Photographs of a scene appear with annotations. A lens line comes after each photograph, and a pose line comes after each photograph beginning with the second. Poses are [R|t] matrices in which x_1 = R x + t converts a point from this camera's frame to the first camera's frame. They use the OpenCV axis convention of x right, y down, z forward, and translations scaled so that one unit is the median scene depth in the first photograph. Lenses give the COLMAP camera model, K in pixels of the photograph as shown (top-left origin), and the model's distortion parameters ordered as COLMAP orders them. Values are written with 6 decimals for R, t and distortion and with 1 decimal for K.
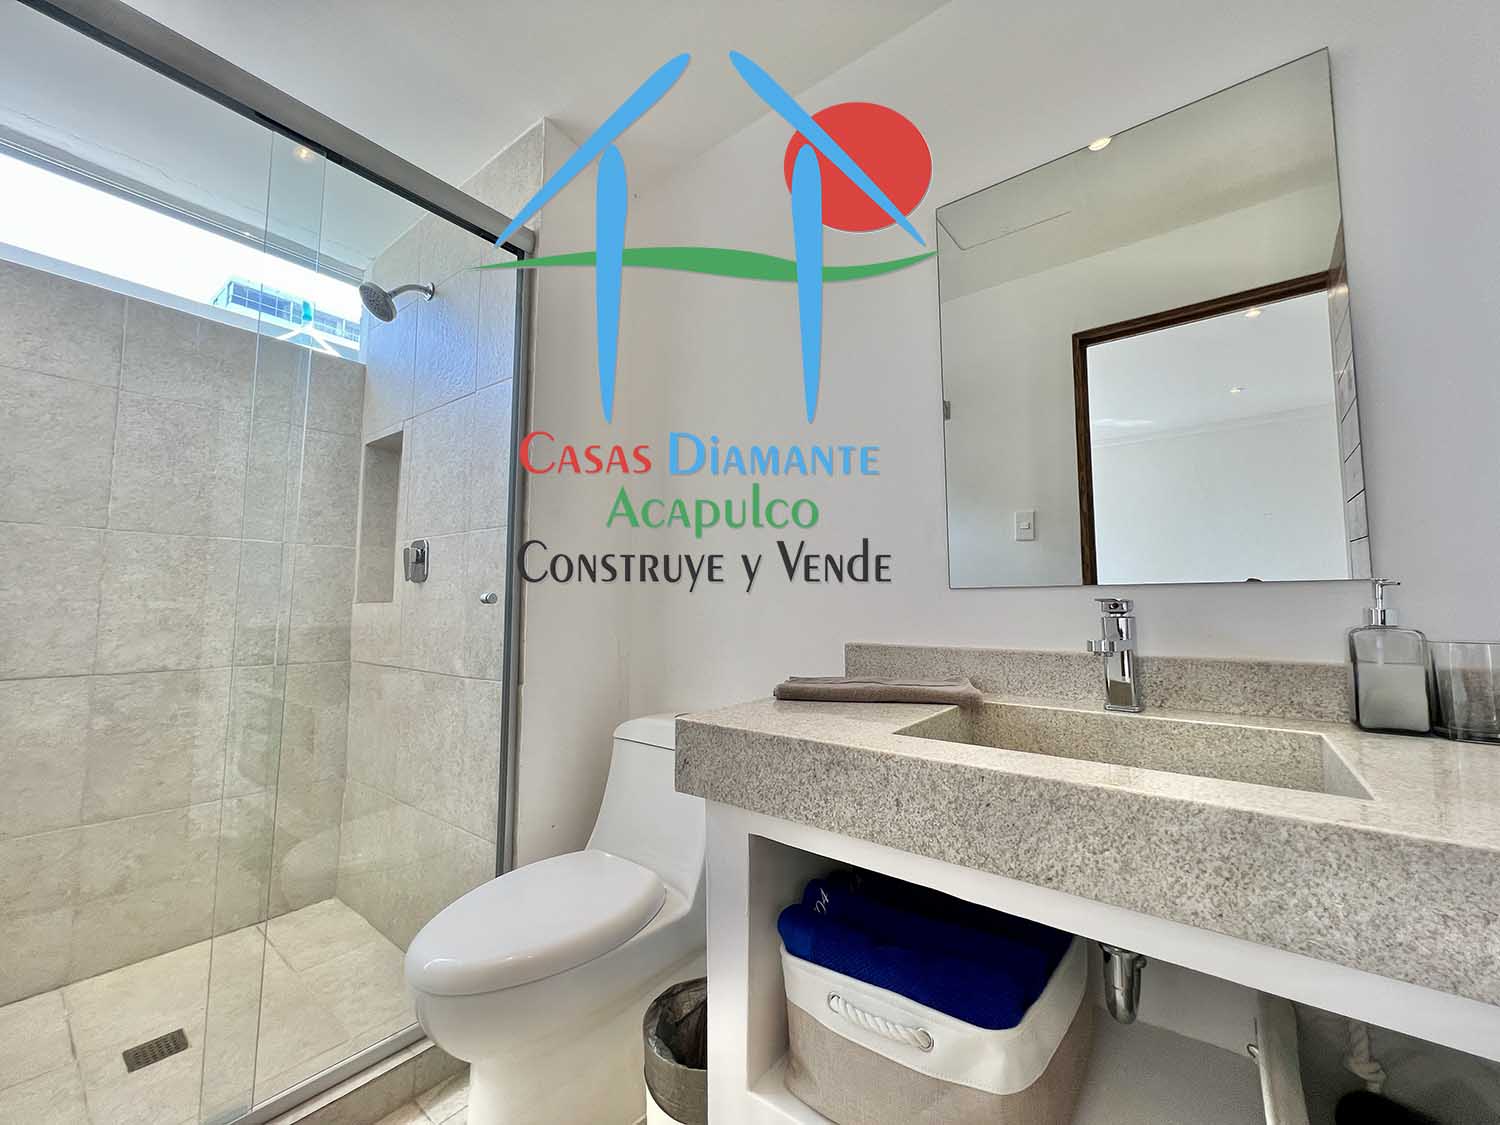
lens RADIAL K [[597.5, 0, 747.6], [0, 597.5, 560.4], [0, 0, 1]] dist [-0.000582, 0.000058]
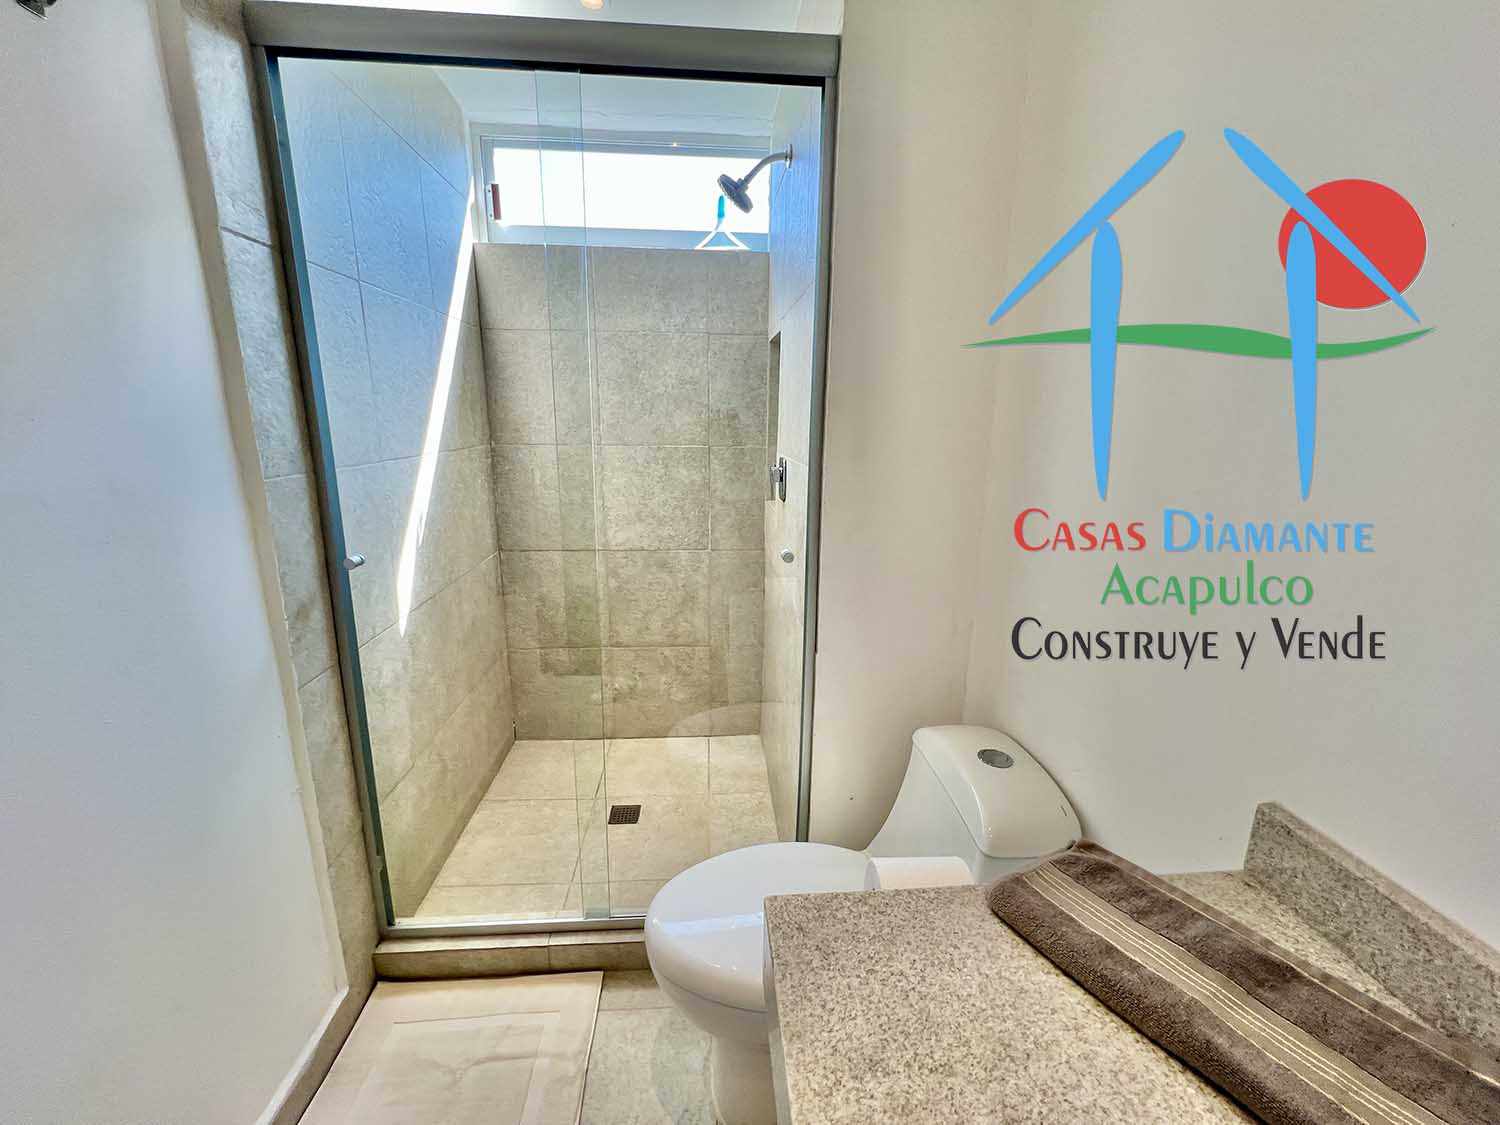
lens RADIAL K [[597.5, 0, 747.6], [0, 597.5, 560.4], [0, 0, 1]] dist [-0.000582, 0.000058]
pose [[0.667670, 0.177330, -0.723029, 0.154937], [0.049808, 0.958399, 0.281052, -0.161313], [0.742789, -0.223662, 0.631062, 0.334035]]
